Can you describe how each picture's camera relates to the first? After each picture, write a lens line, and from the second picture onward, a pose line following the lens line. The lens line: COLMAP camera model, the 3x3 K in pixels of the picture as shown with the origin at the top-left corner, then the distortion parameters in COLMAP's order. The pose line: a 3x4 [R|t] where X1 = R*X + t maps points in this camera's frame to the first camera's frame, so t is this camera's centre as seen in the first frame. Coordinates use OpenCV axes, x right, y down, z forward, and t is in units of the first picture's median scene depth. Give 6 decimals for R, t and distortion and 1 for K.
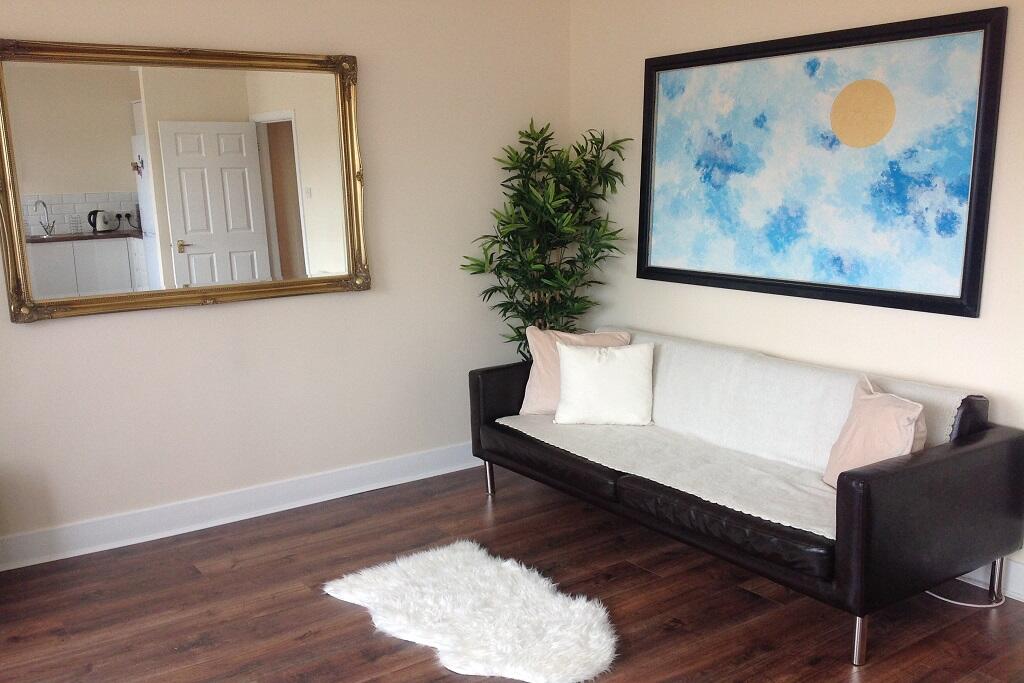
lens RADIAL K [[960.7, 0, 513.7], [0, 960.7, 369.6], [0, 0, 1]] dist [0.115194, -0.245036]
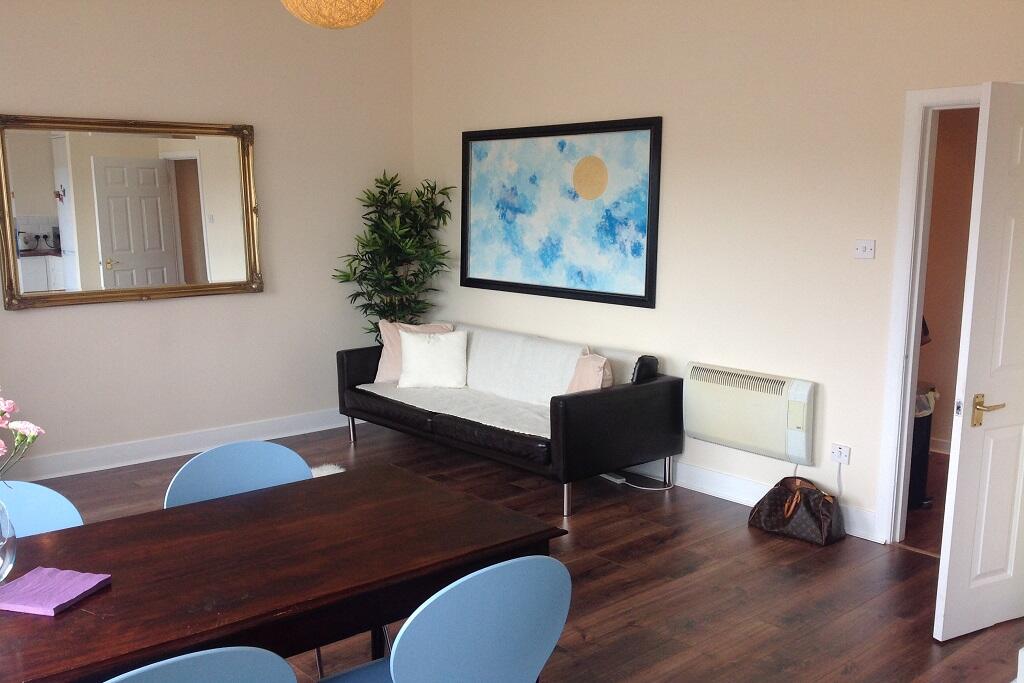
lens RADIAL K [[960.7, 0, 513.7], [0, 960.7, 369.6], [0, 0, 1]] dist [0.115194, -0.245036]
pose [[0.994645, -0.000819, 0.103345, 0.066622], [0.003626, 0.999629, -0.026979, 0.069105], [-0.103285, 0.027209, 0.994280, -0.422939]]
